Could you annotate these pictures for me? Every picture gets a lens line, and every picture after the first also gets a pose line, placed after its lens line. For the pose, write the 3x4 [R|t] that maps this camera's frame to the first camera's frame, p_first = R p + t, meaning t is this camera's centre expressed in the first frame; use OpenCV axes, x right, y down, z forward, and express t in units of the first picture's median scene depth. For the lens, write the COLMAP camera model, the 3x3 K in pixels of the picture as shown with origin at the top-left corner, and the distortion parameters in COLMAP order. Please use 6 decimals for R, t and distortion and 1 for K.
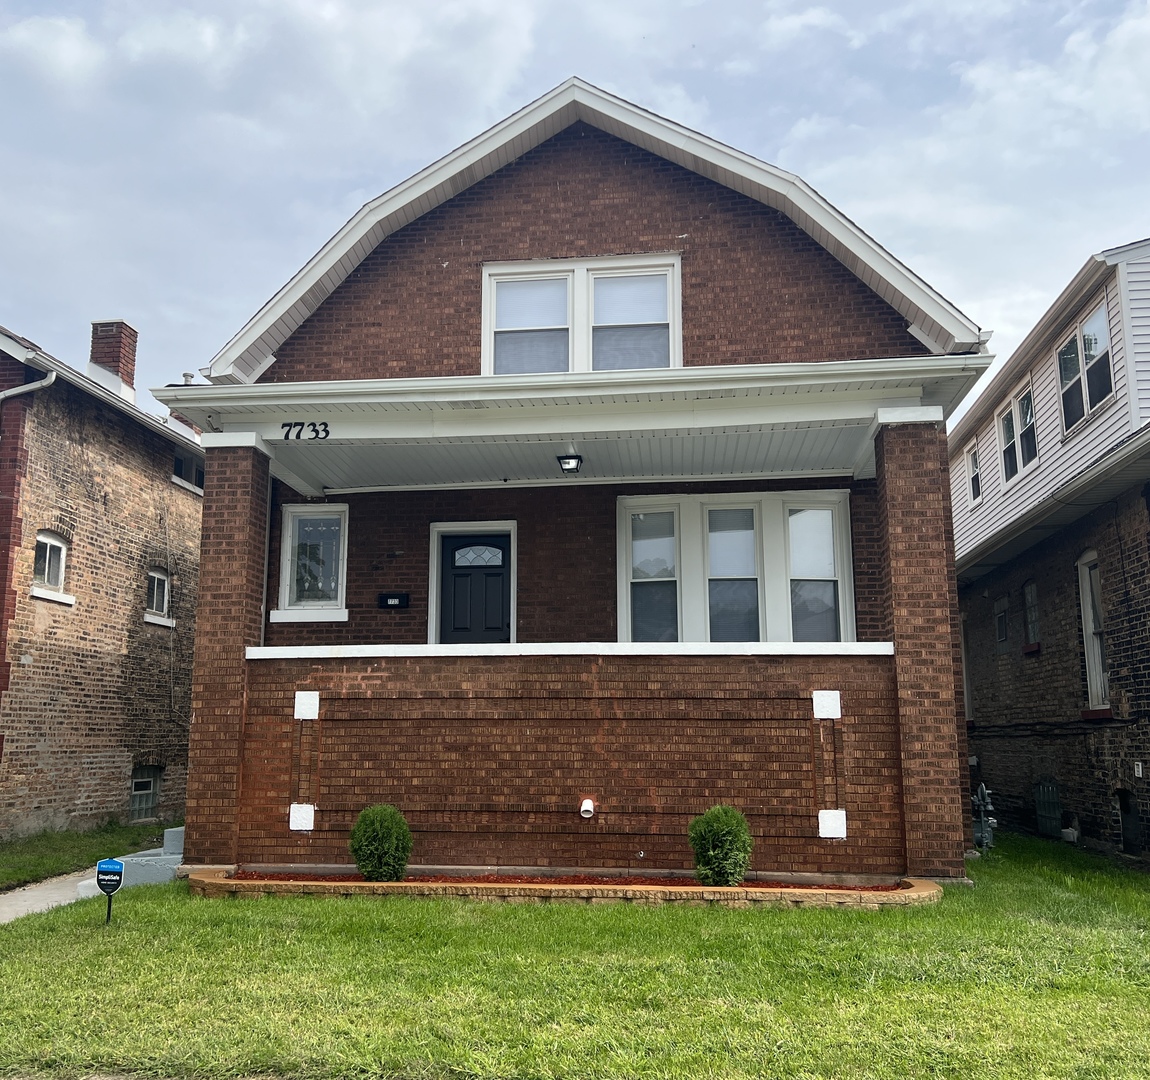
lens RADIAL K [[1093.5, 0, 555.4], [0, 1093.5, 536.3], [0, 0, 1]] dist [0.061984, 0.000000]
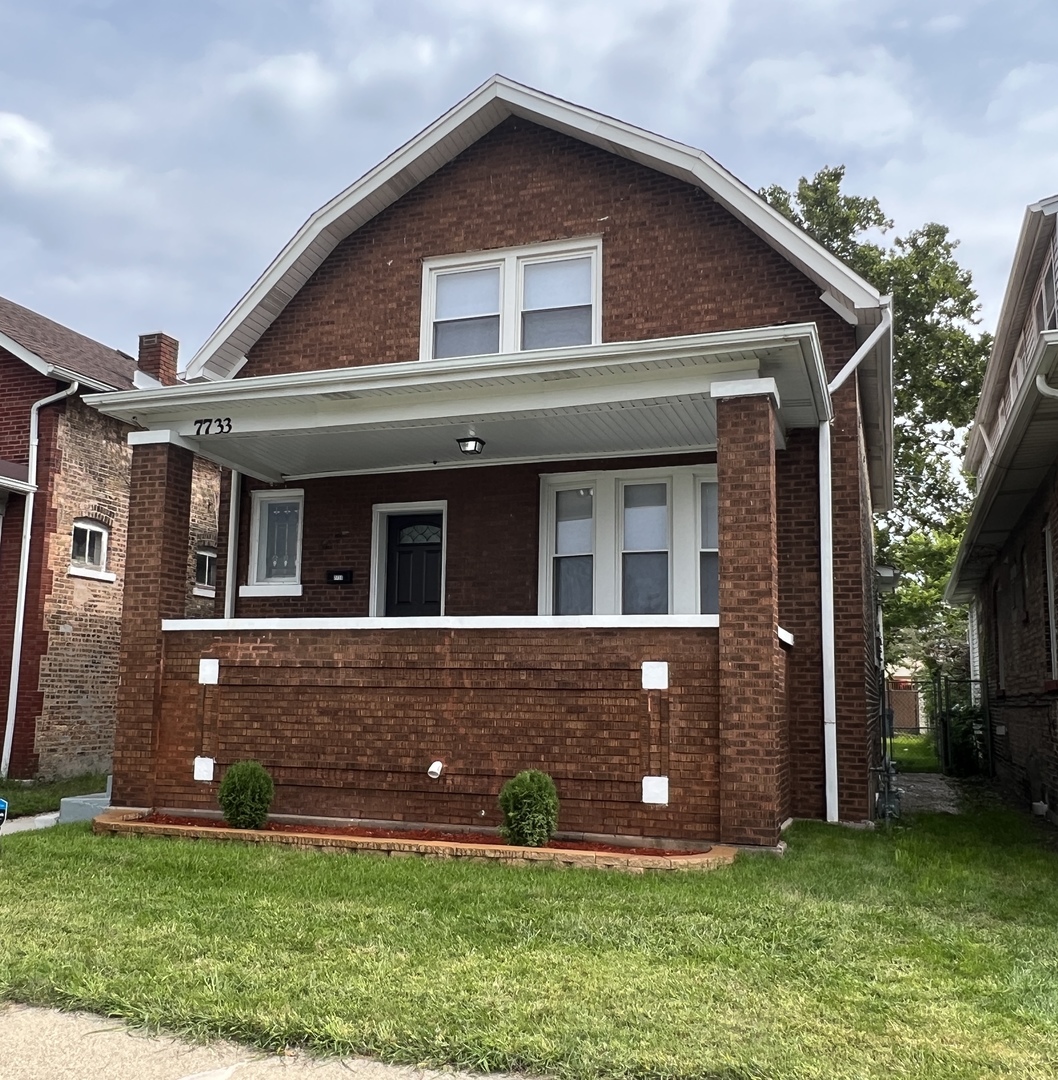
lens RADIAL K [[1049.9, 0, 524.0], [0, 1049.9, 546.7], [0, 0, 1]] dist [0.003496, 0.000000]
pose [[0.977537, -0.015609, -0.210185, 0.302368], [0.023267, 0.999150, 0.034015, -0.002978], [0.209476, -0.038142, 0.977070, 0.020623]]
